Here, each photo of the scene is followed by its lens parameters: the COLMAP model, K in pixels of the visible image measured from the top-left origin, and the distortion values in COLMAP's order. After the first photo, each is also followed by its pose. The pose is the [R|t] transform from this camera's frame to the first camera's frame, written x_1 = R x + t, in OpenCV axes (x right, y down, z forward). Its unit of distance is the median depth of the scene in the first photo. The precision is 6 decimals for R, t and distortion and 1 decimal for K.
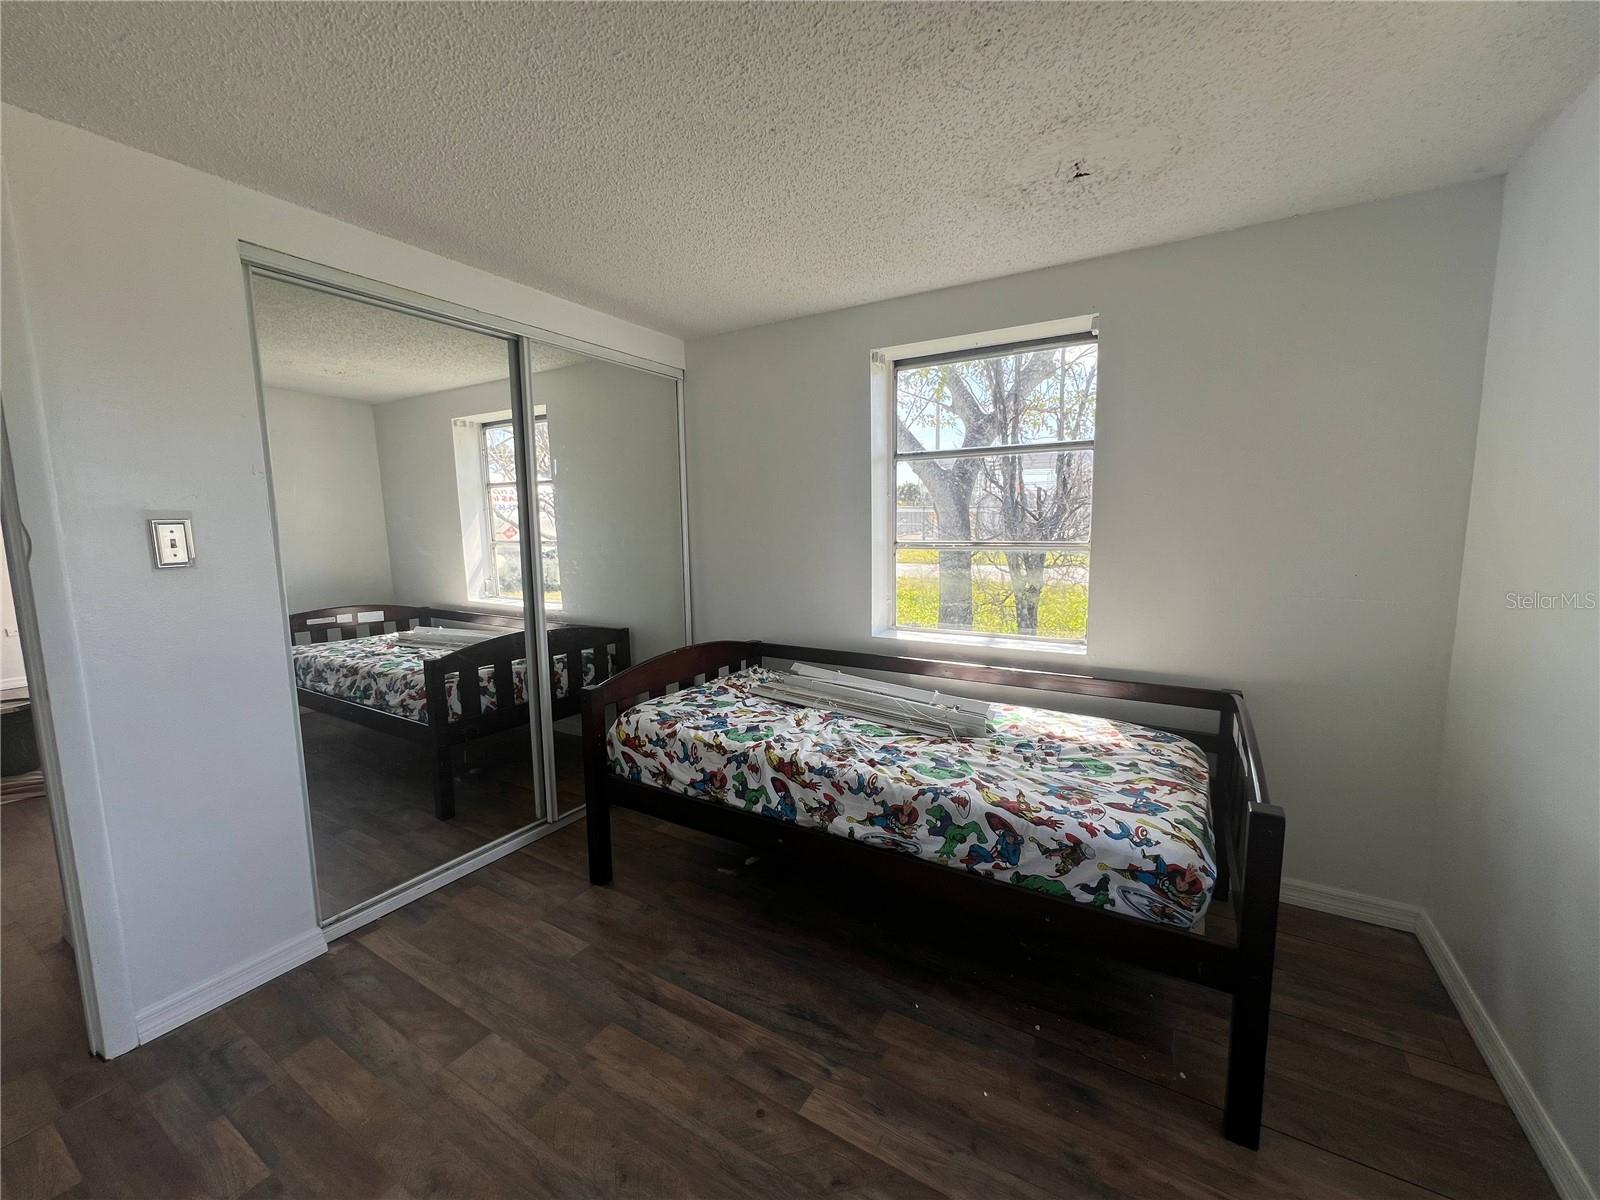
lens RADIAL K [[638.1, 0, 799.9], [0, 638.1, 594.8], [0, 0, 1]] dist [0.000425, -0.000384]
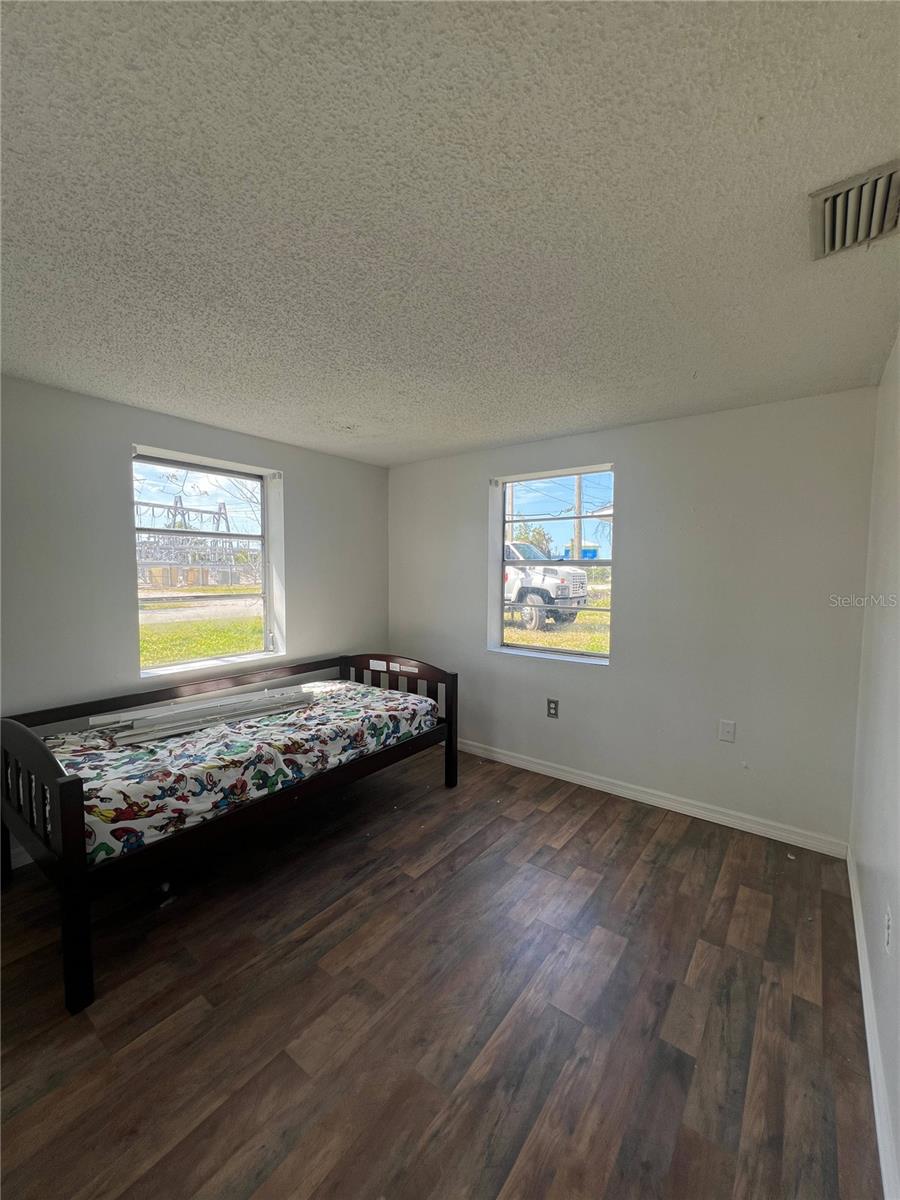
lens RADIAL K [[478.6, 0, 450.0], [0, 478.6, 600.0], [0, 0, 1]] dist [0.000425, -0.000384]
pose [[0.111188, -0.046028, 0.992733, -1.063982], [0.114875, 0.992826, 0.033166, -0.065759], [-0.987138, 0.110352, 0.115678, 0.464318]]
